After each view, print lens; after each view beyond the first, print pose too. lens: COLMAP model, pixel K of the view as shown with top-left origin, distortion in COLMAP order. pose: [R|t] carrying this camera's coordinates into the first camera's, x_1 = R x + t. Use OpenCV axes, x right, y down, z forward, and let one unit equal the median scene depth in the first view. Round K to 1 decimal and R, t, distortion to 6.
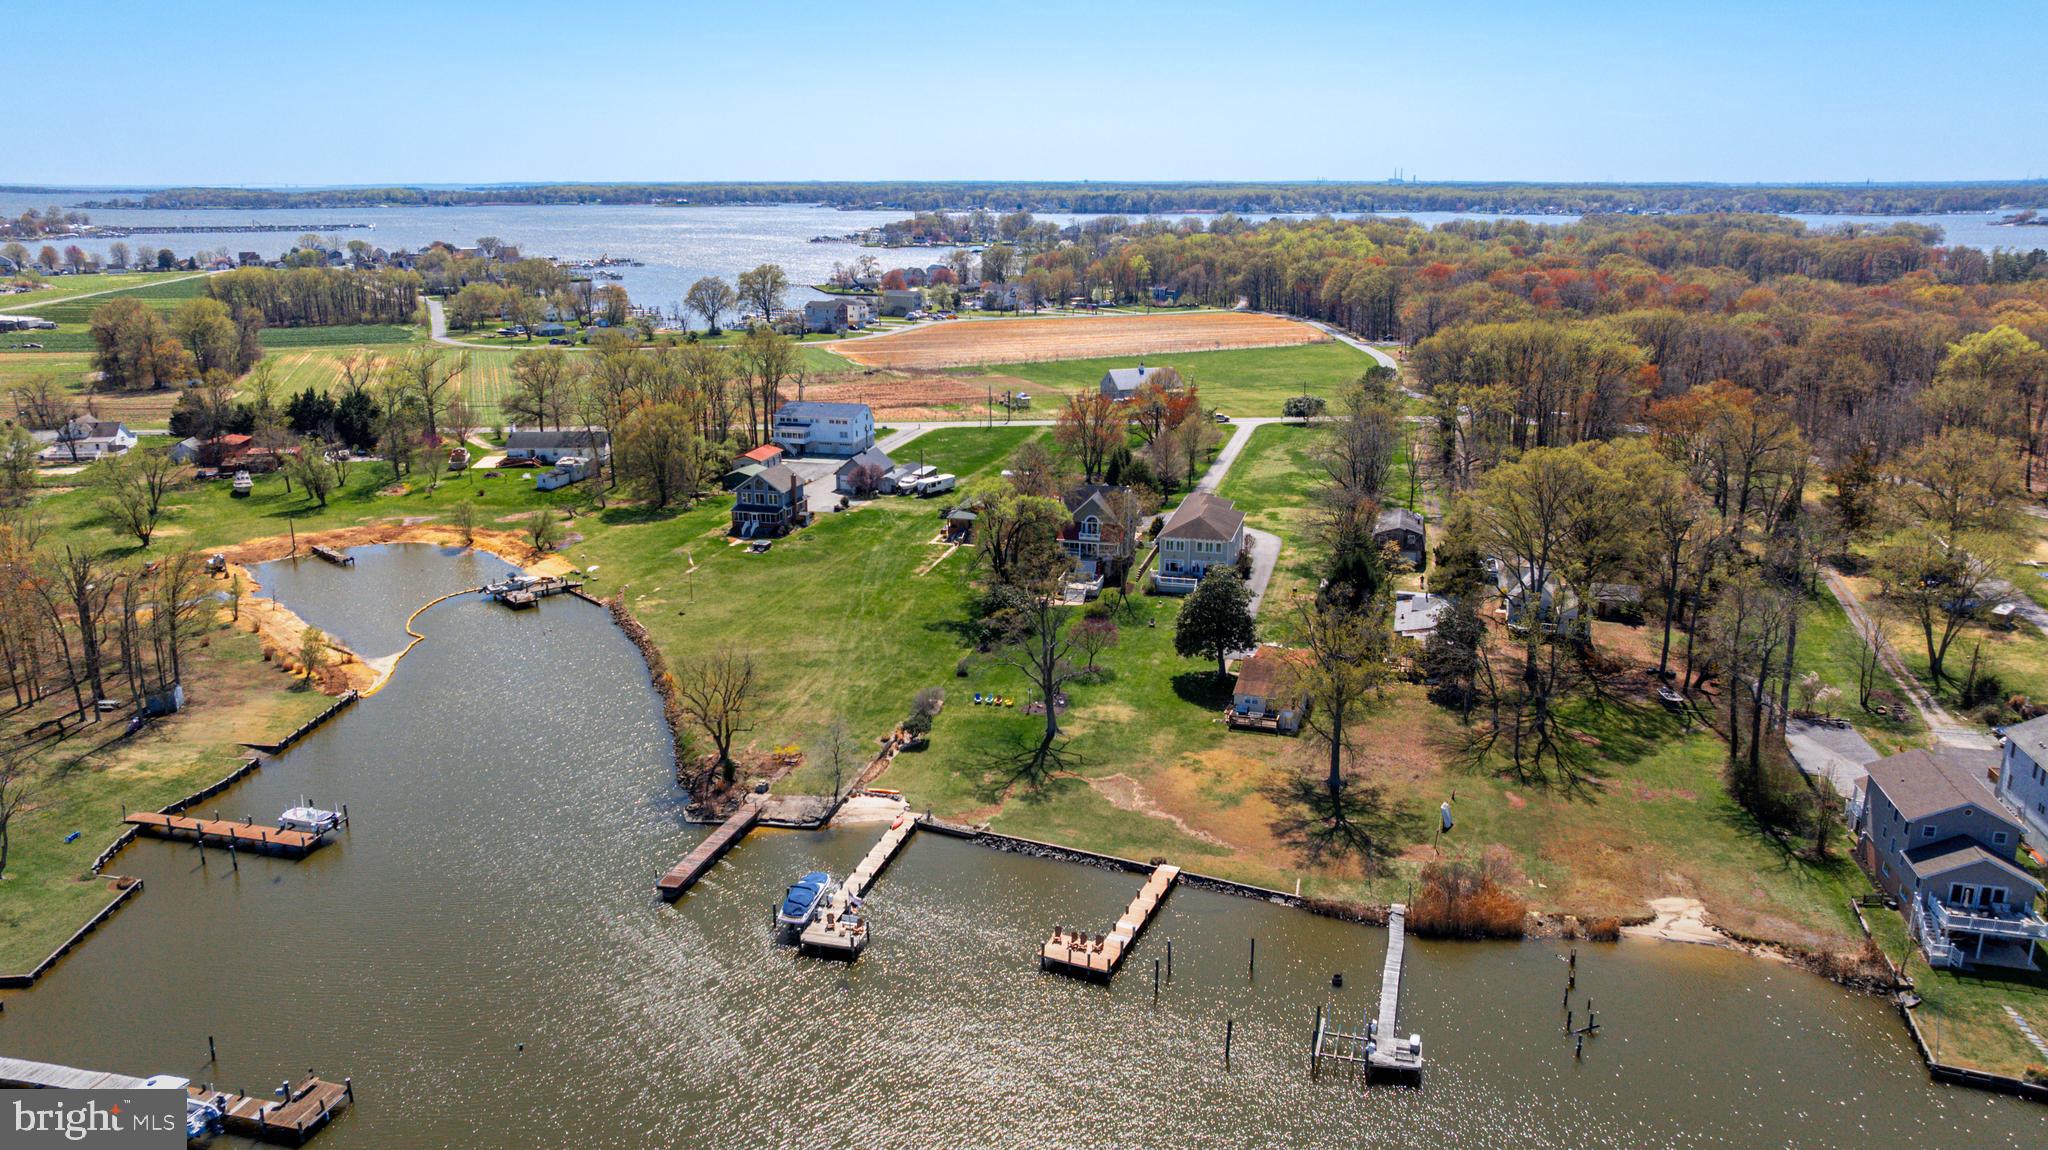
lens RADIAL K [[1445.0, 0, 1022.9], [0, 1445.0, 565.4], [0, 0, 1]] dist [-0.017212, -0.001237]
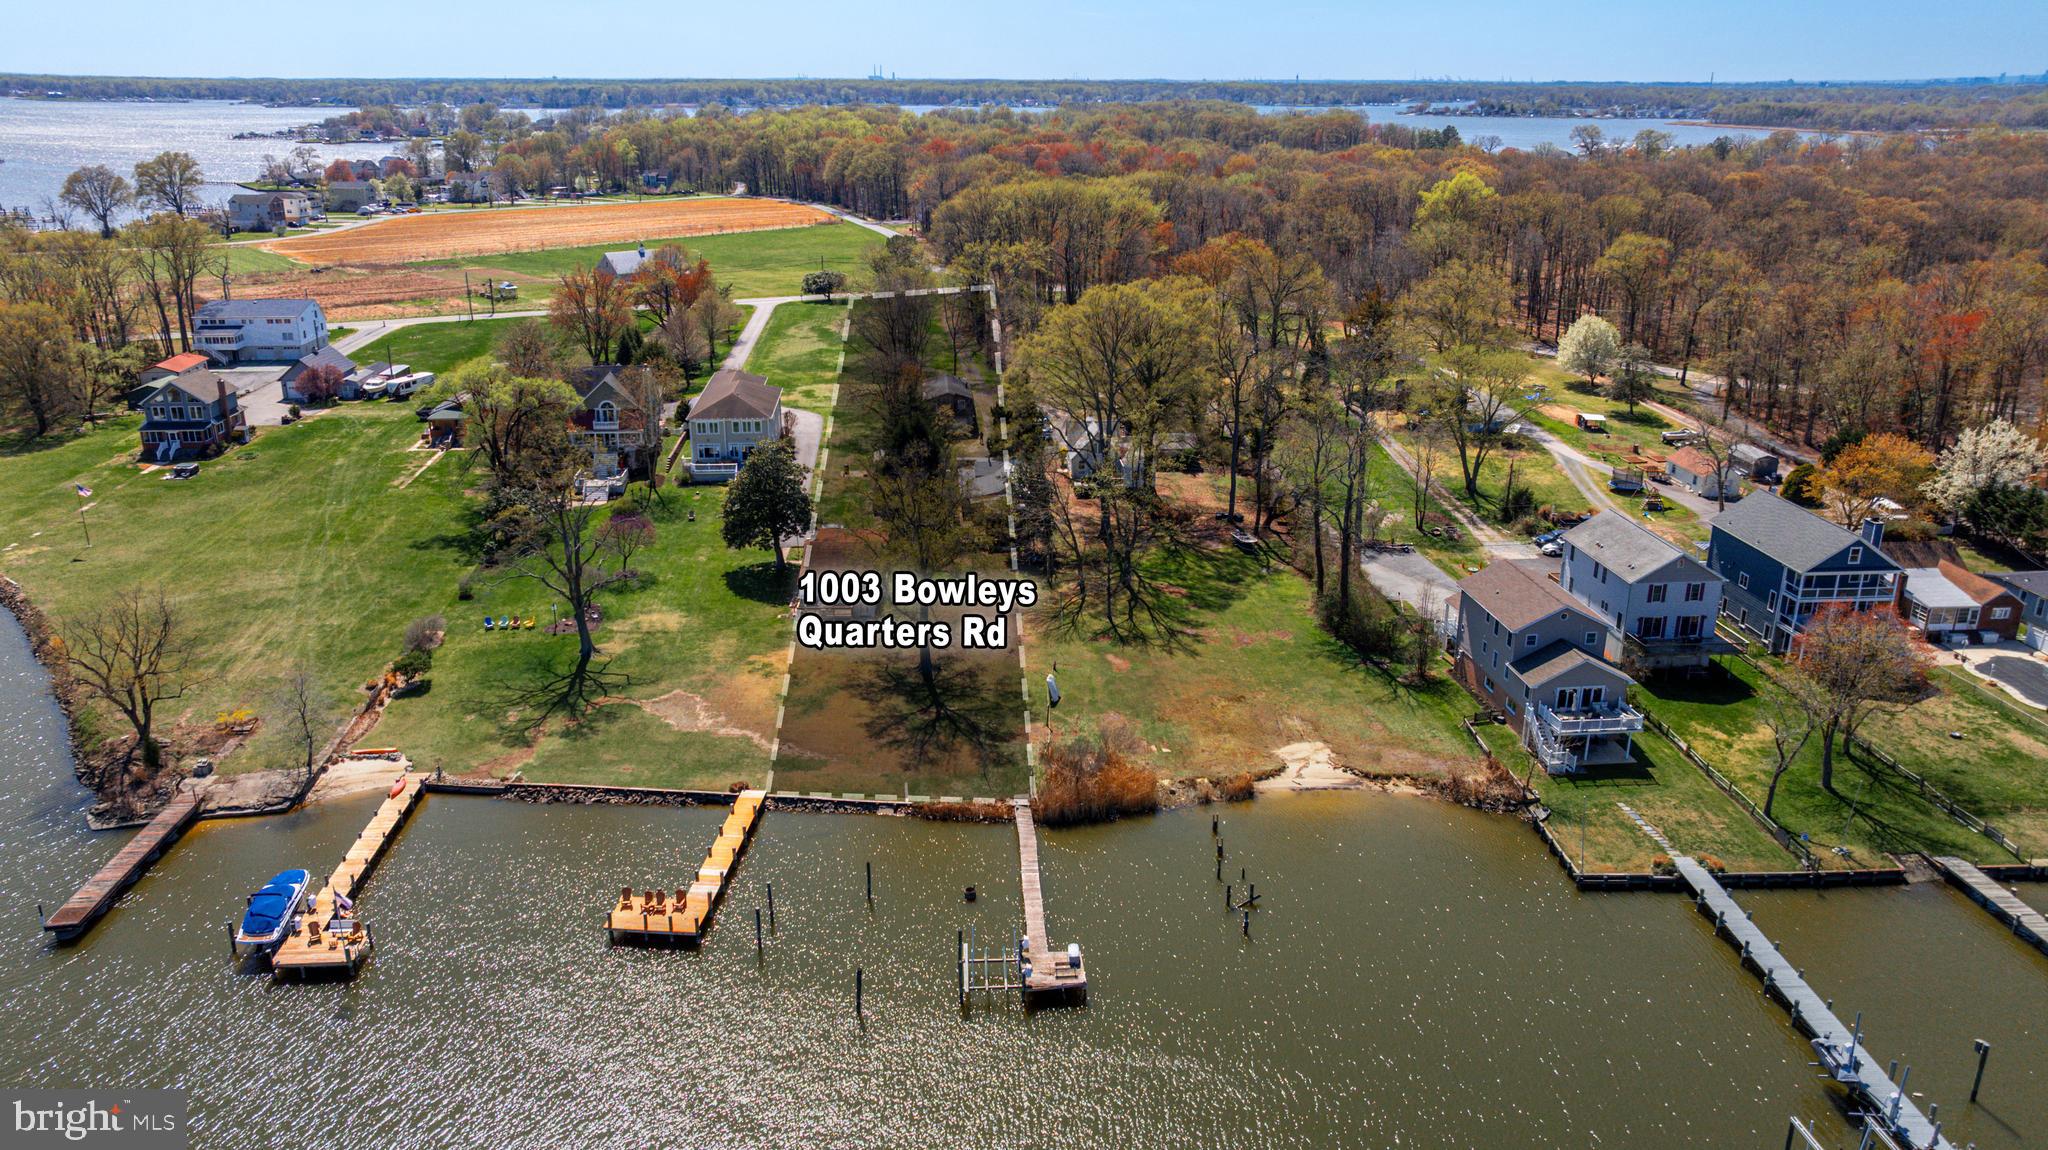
lens RADIAL K [[1441.3, 0, 1024.0], [0, 1441.3, 575.0], [0, 0, 1]] dist [-0.016874, -0.004550]
pose [[0.942023, -0.105303, 0.318598, -0.001910], [0.082109, 0.992956, 0.085415, 0.016280], [-0.325348, -0.054303, 0.944034, 0.105851]]
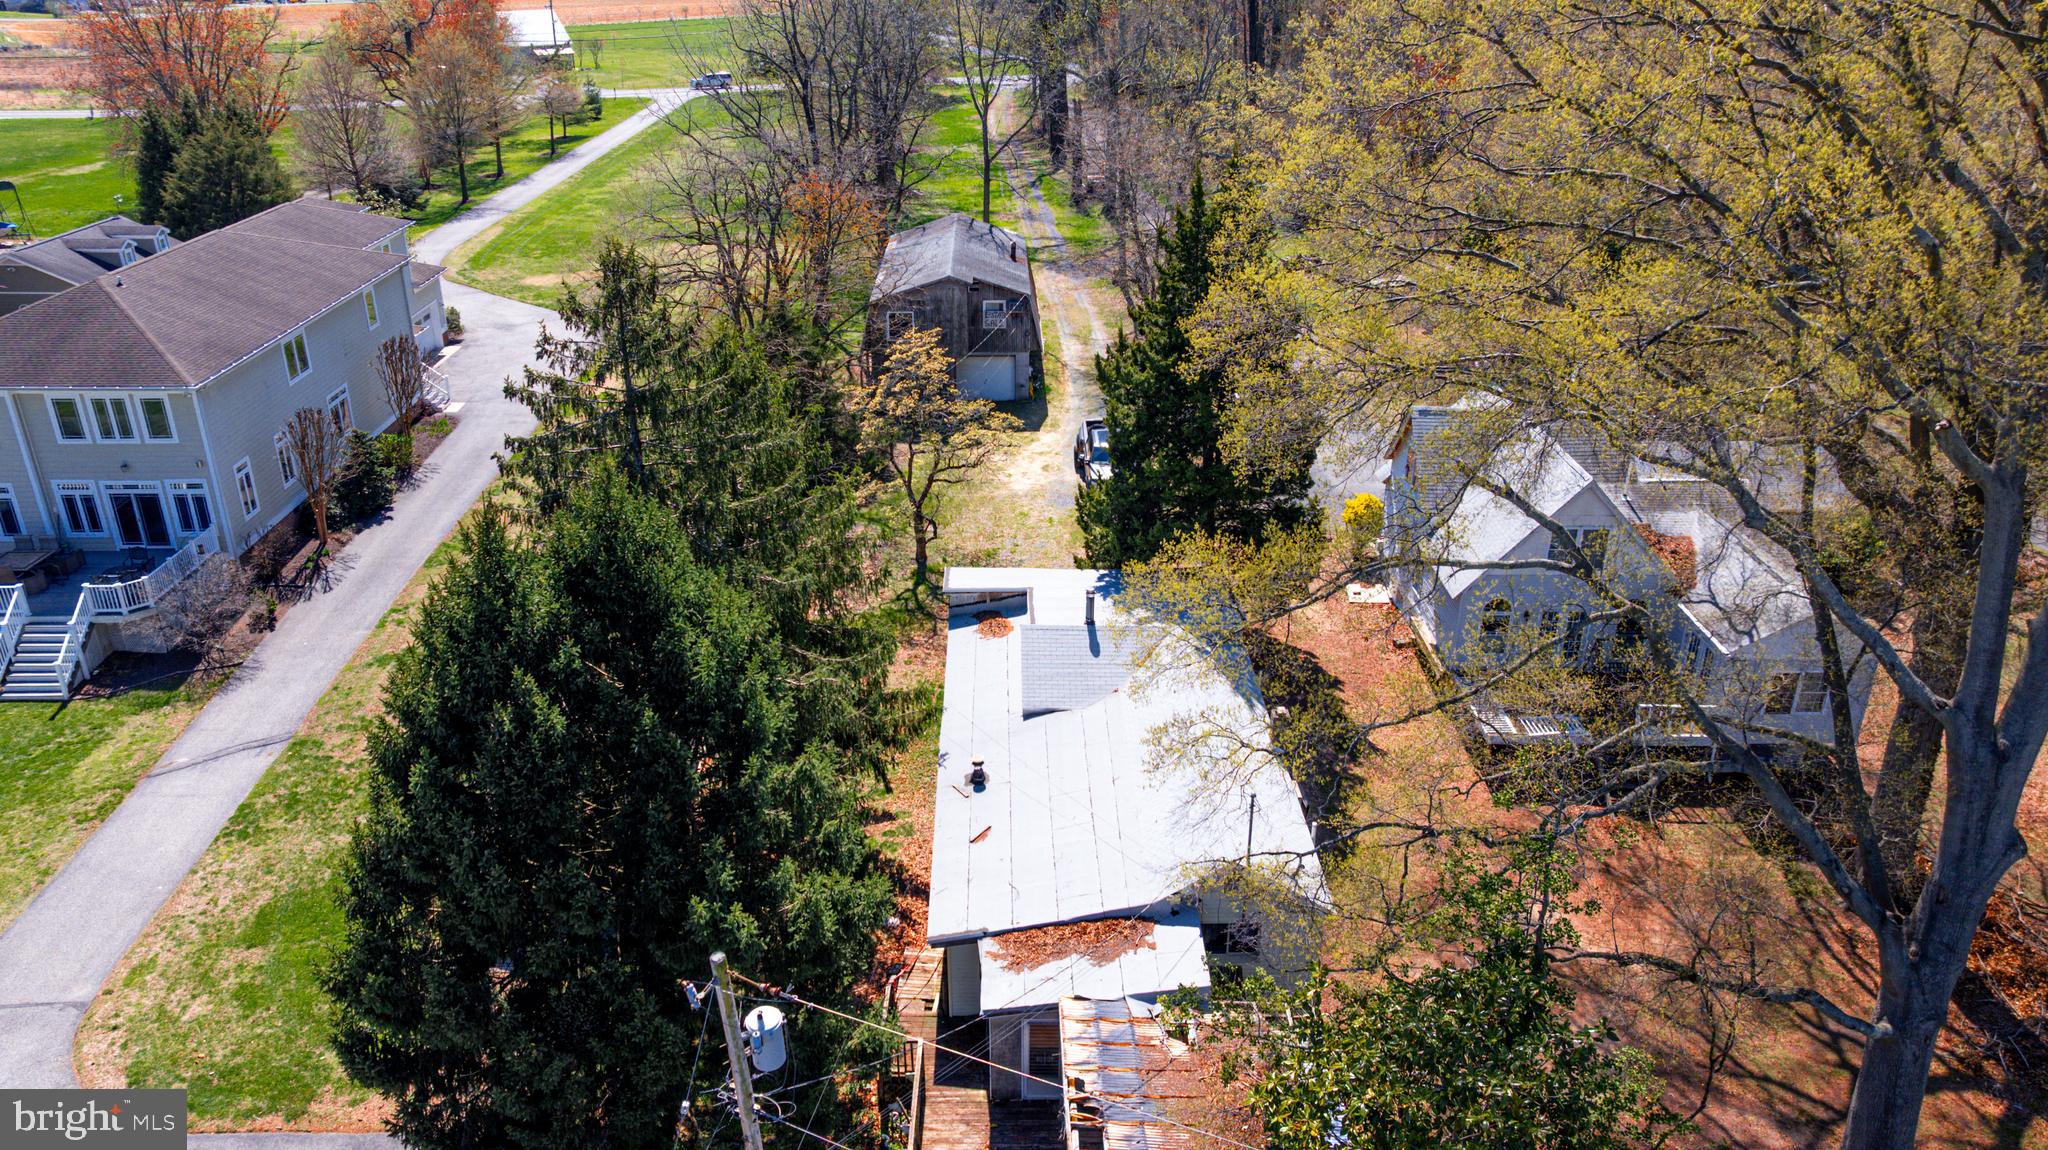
lens RADIAL K [[1439.7, 0, 1016.6], [0, 1439.7, 579.9], [0, 0, 1]] dist [-0.007467, -0.000981]
pose [[0.959512, -0.115679, 0.256817, 0.202420], [0.070712, 0.981503, 0.177908, -0.017788], [-0.272647, -0.152545, 0.949944, 0.751316]]
